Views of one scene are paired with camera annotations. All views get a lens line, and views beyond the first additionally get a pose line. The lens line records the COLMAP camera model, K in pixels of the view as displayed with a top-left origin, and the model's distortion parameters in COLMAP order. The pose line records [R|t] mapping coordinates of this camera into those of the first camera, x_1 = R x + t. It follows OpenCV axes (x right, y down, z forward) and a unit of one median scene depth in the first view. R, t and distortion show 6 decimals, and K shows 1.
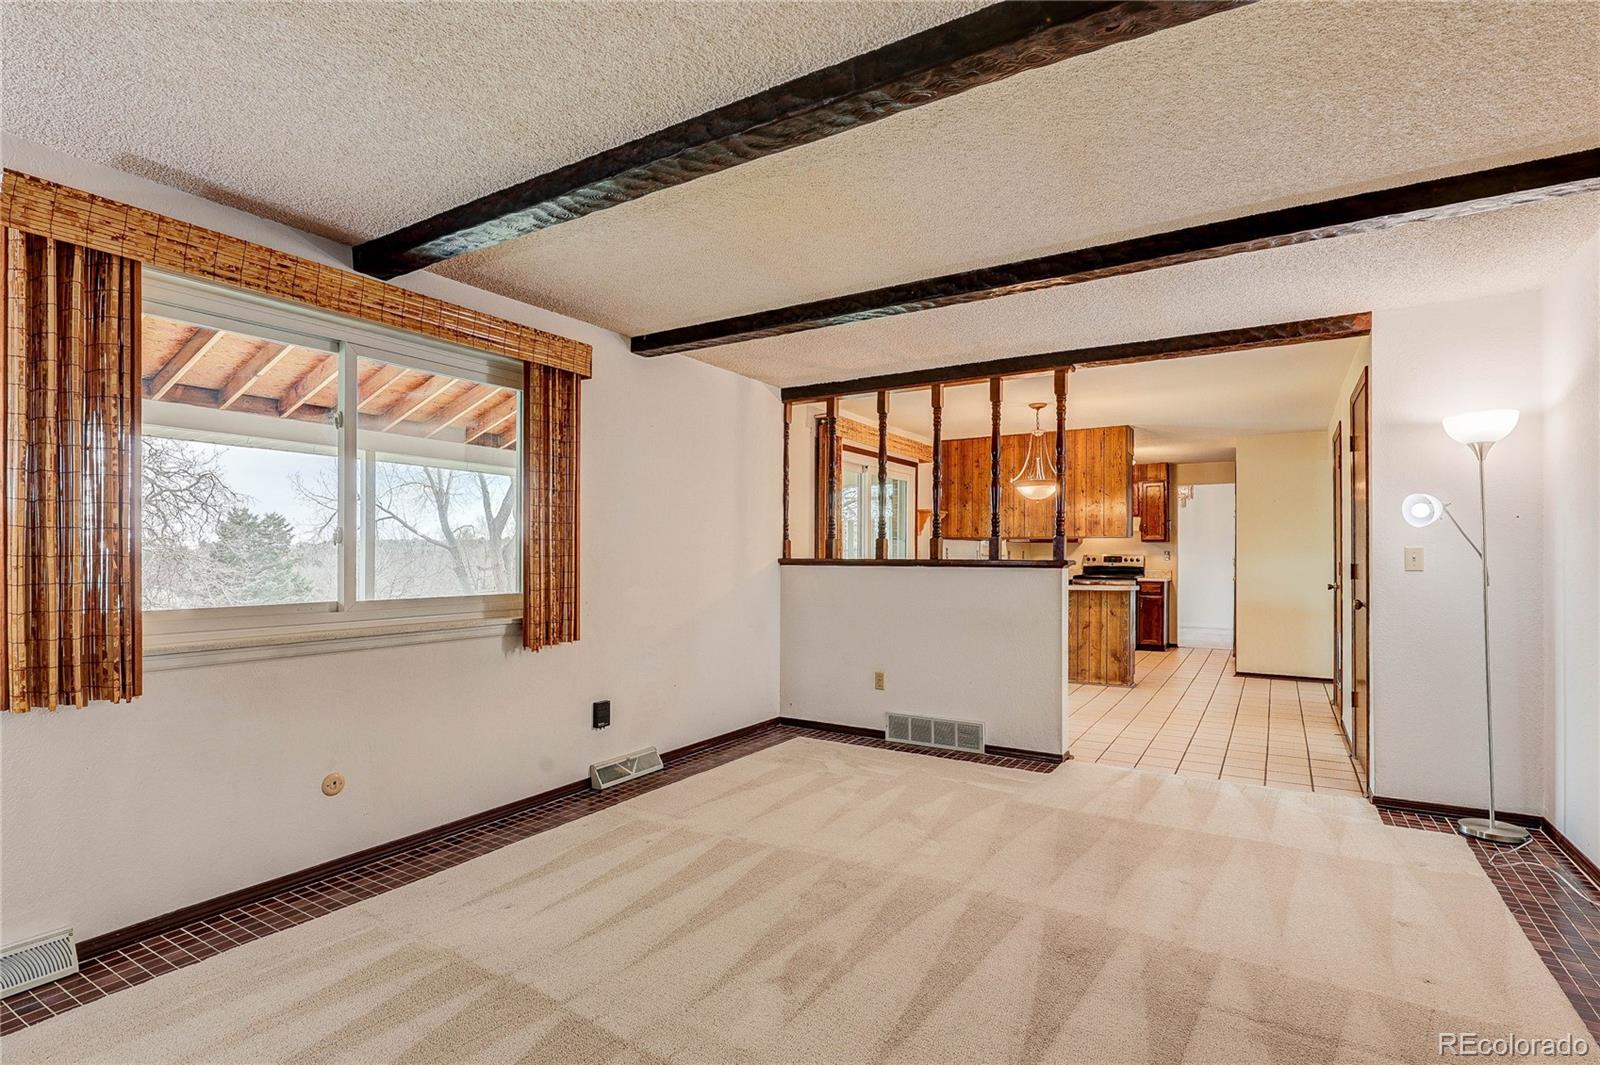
lens RADIAL K [[777.0, 0, 801.1], [0, 777.0, 551.7], [0, 0, 1]] dist [-0.011348, -0.000243]
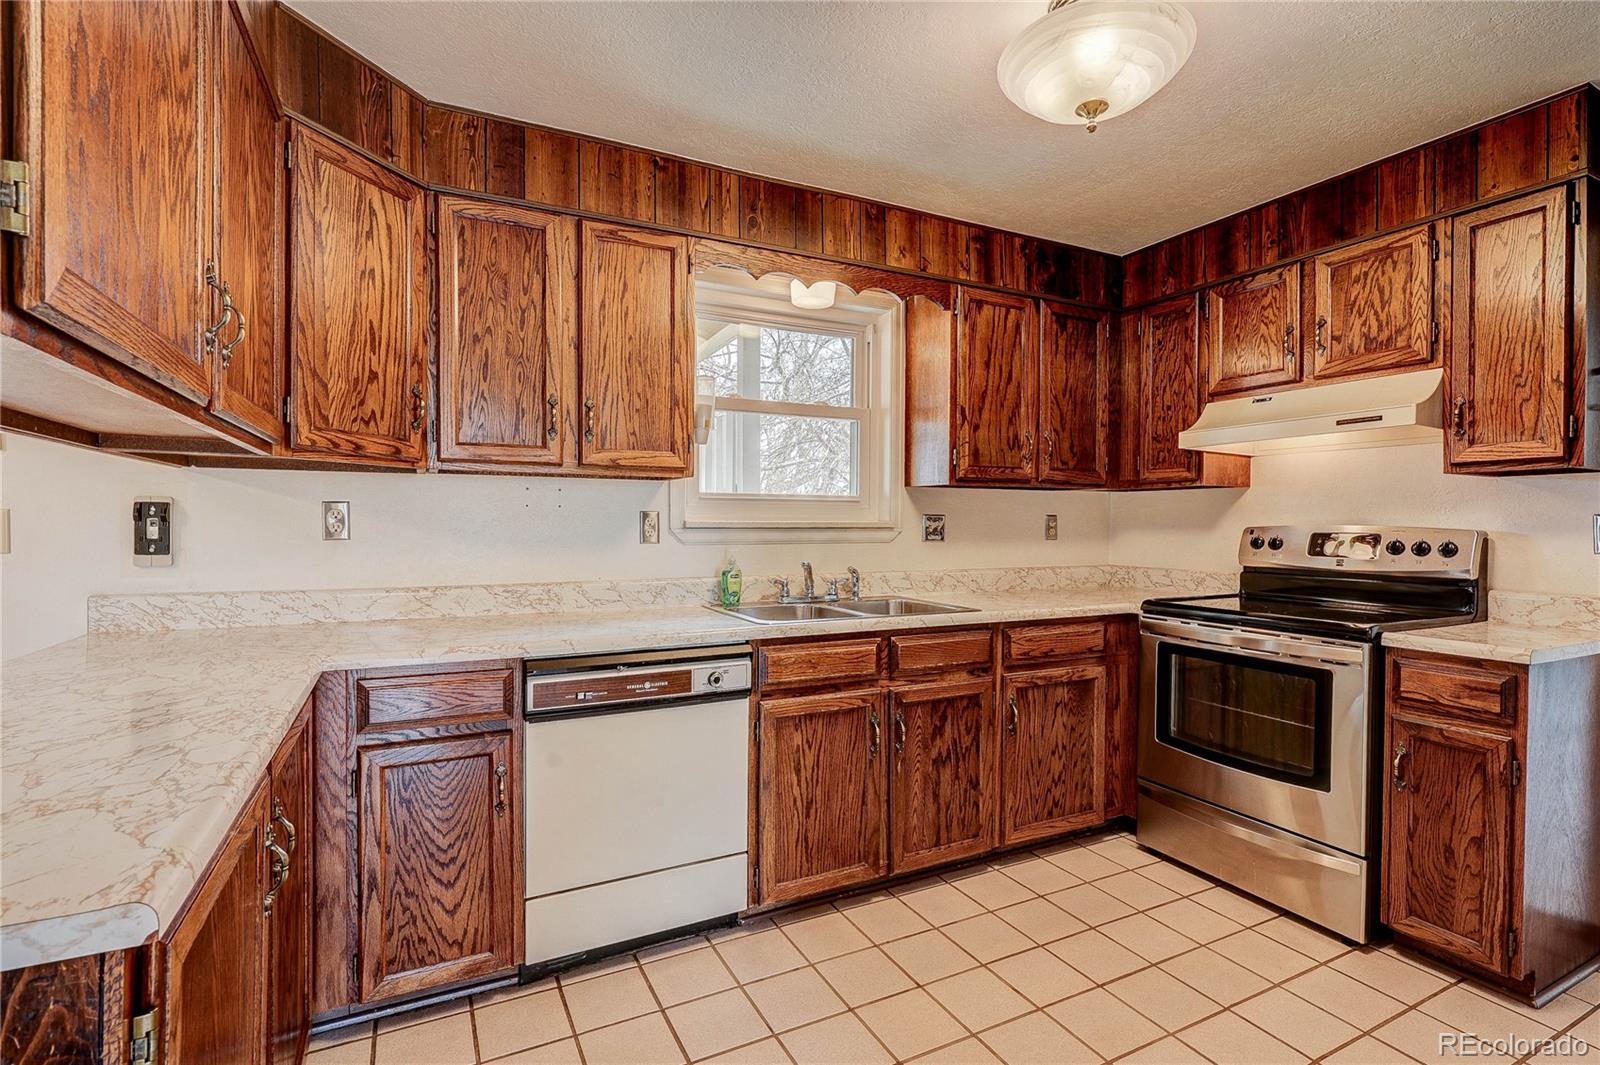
lens RADIAL K [[759.9, 0, 799.6], [0, 759.9, 531.4], [0, 0, 1]] dist [-0.004153, 0.001364]
pose [[0.854116, 0.008276, -0.520016, 0.381659], [-0.001541, 0.999909, 0.013383, 0.001877], [0.520080, -0.010629, 0.854052, 0.684399]]
